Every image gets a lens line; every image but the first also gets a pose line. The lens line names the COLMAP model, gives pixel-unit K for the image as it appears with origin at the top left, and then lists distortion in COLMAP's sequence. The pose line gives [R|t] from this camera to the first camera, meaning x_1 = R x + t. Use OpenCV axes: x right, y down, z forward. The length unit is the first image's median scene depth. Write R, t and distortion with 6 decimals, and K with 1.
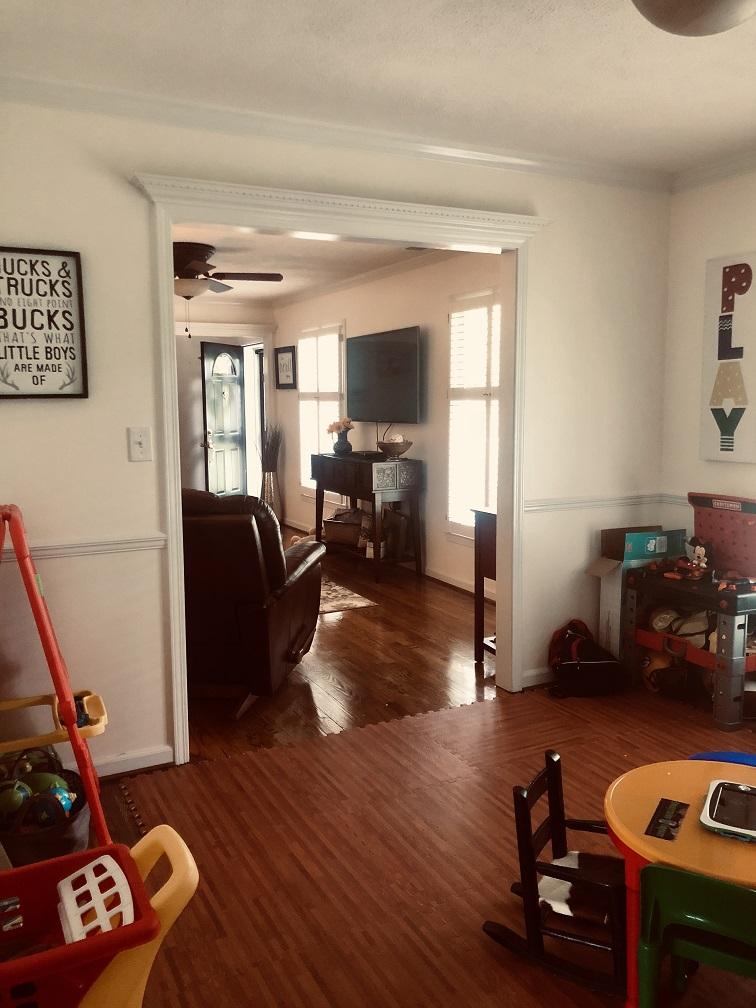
lens RADIAL K [[825.8, 0, 378.0], [0, 825.8, 504.0], [0, 0, 1]] dist [0.038319, -0.007690]
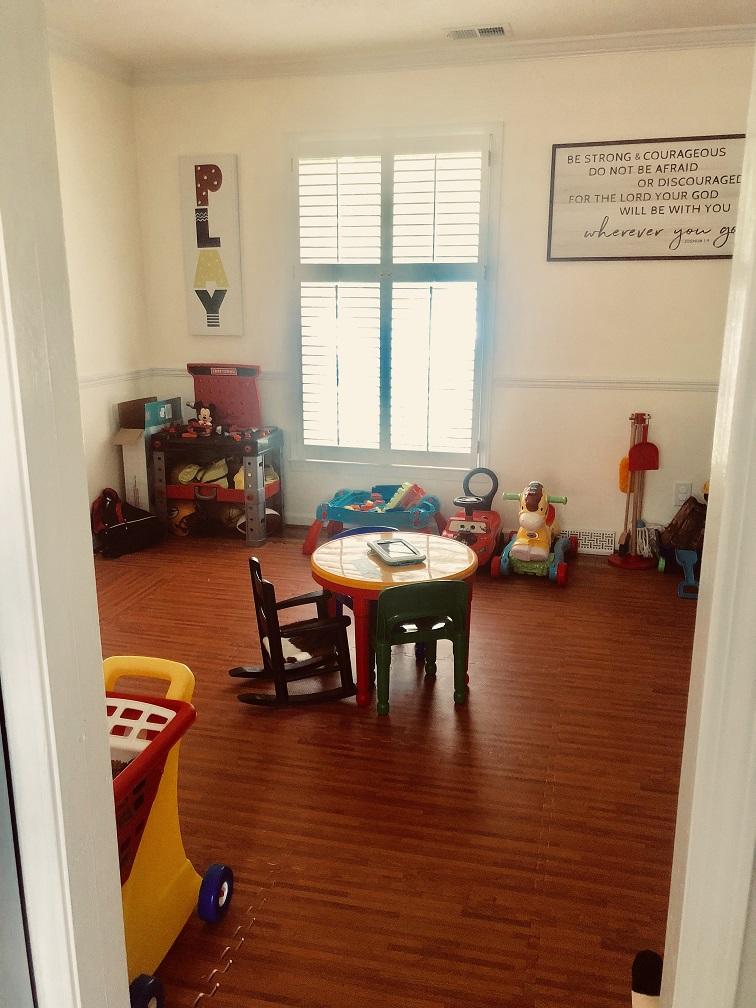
lens RADIAL K [[825.8, 0, 378.0], [0, 825.8, 504.0], [0, 0, 1]] dist [0.038319, -0.007690]
pose [[0.675526, -0.174862, 0.716302, -0.324477], [0.083879, 0.983390, 0.160959, 0.015624], [-0.732550, -0.048649, 0.678973, -0.000157]]
